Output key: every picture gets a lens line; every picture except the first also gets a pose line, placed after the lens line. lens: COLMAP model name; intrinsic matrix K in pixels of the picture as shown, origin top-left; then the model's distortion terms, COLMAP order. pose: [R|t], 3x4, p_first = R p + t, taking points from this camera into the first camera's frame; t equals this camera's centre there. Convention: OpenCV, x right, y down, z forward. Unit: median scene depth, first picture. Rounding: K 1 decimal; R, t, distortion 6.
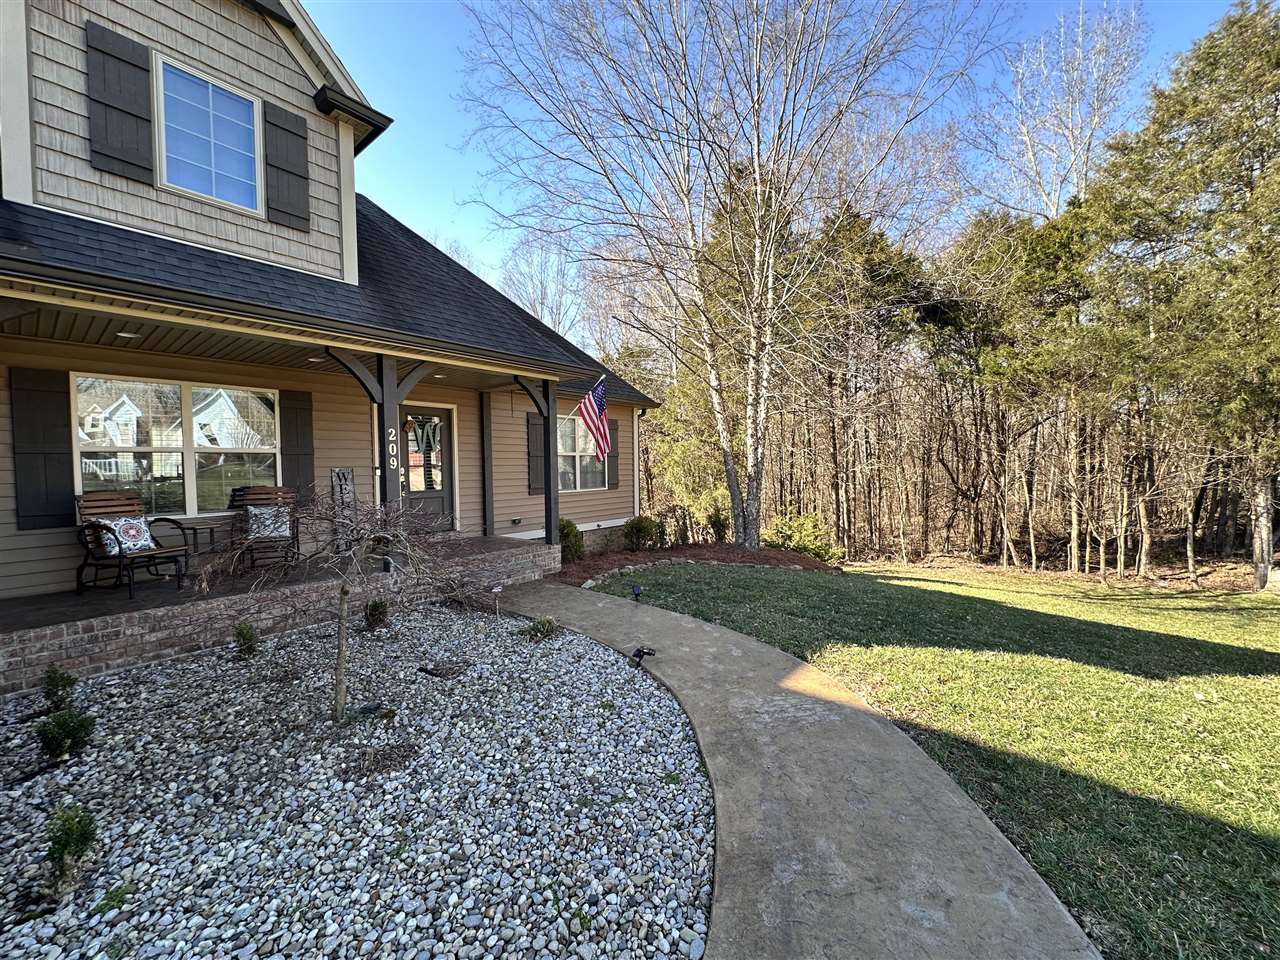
lens RADIAL K [[508.9, 0, 639.7], [0, 508.9, 477.6], [0, 0, 1]] dist [-0.003646, 0.000794]
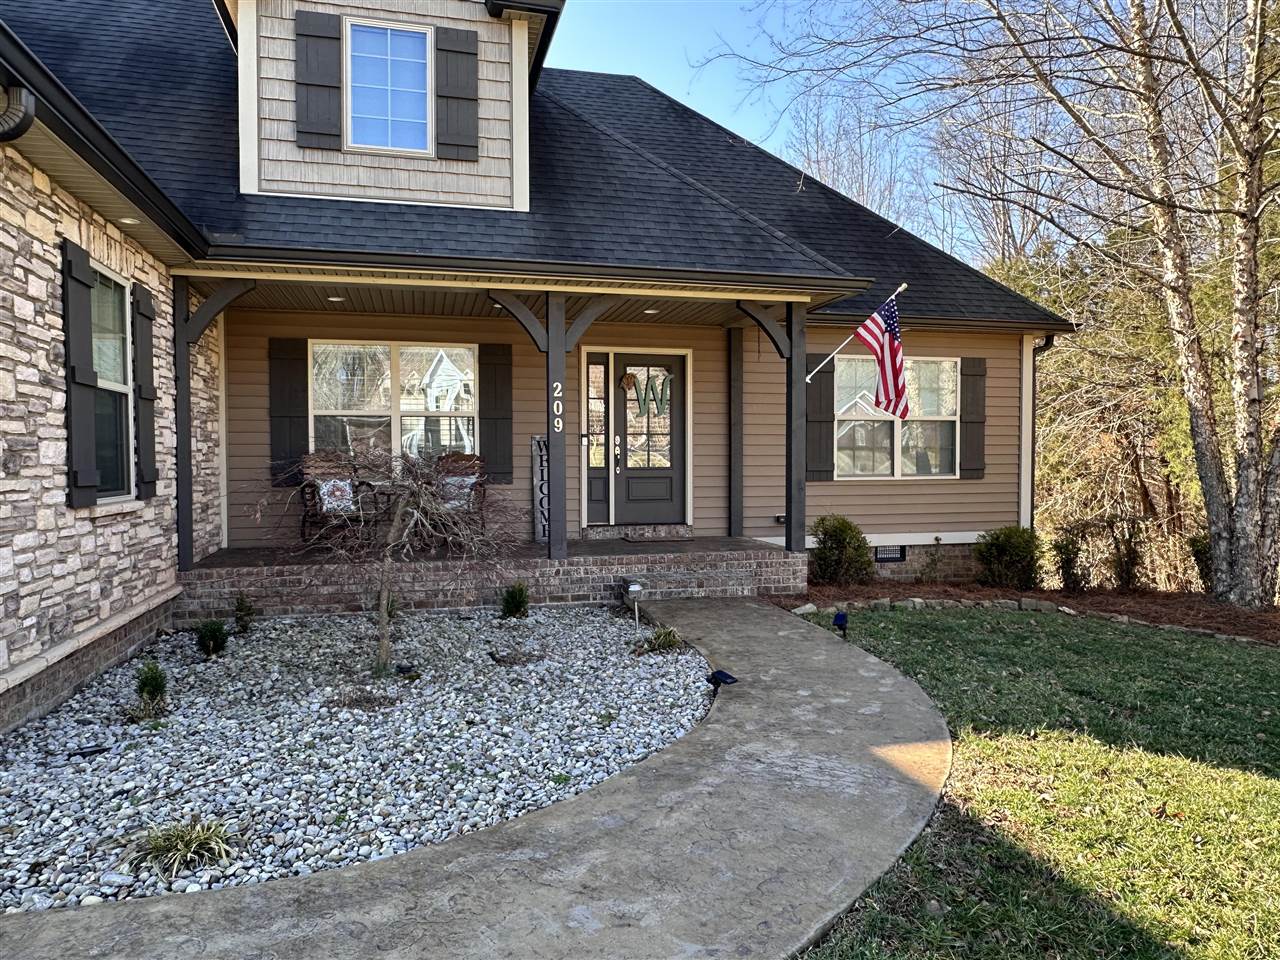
lens RADIAL K [[862.1, 0, 640.1], [0, 862.1, 481.2], [0, 0, 1]] dist [-0.001320, -0.005755]
pose [[0.803141, 0.027512, -0.595153, 0.499421], [-0.022964, 0.999620, 0.015220, 0.042090], [0.595346, 0.001443, 0.803468, -0.026156]]
